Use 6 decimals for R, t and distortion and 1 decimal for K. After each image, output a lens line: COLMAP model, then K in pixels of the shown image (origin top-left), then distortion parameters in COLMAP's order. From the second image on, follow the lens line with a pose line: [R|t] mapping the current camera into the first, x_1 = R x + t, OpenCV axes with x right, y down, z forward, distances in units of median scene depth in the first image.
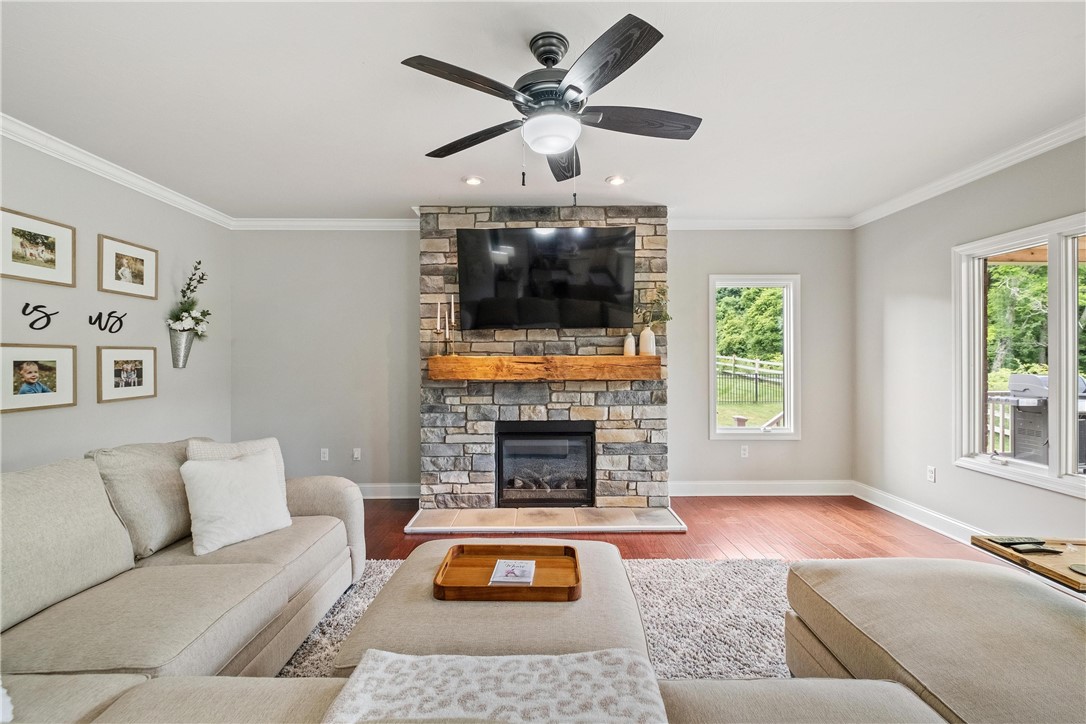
lens RADIAL K [[495.9, 0, 541.5], [0, 495.9, 359.3], [0, 0, 1]] dist [-0.000068, -0.000024]
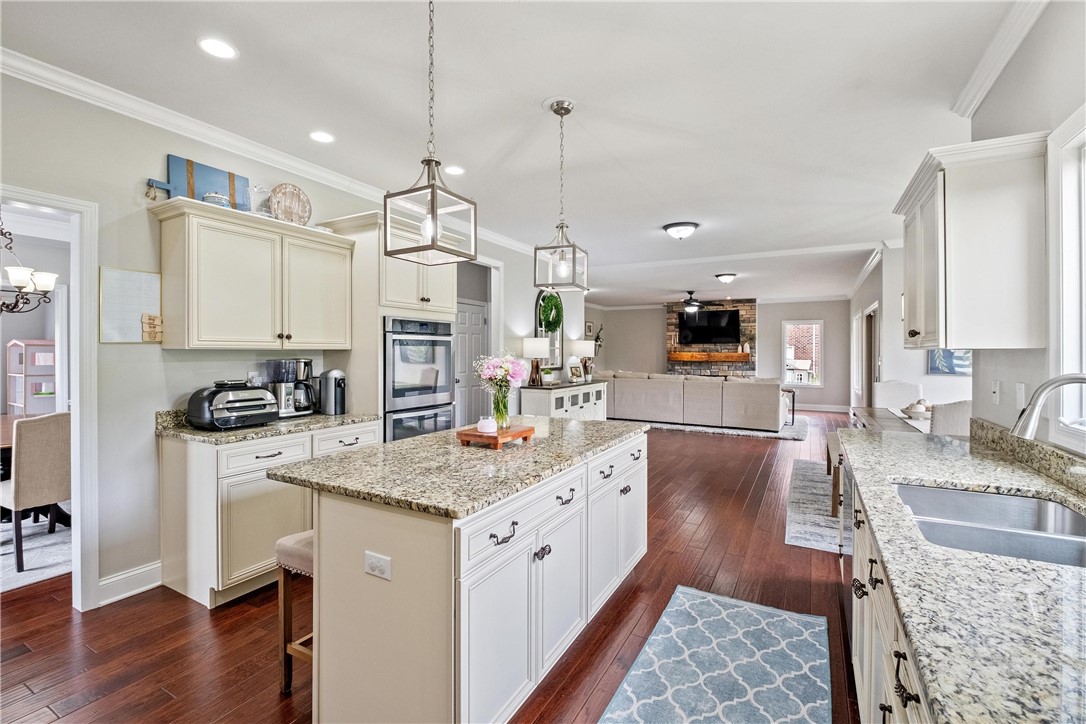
lens RADIAL K [[491.5, 0, 542.8], [0, 491.5, 357.0], [0, 0, 1]] dist [0.003841, 0.000190]
pose [[0.869450, 0.009309, -0.493932, 0.581262], [-0.007364, 0.999956, 0.005885, 0.008294], [0.493965, -0.001479, 0.869480, -1.982536]]
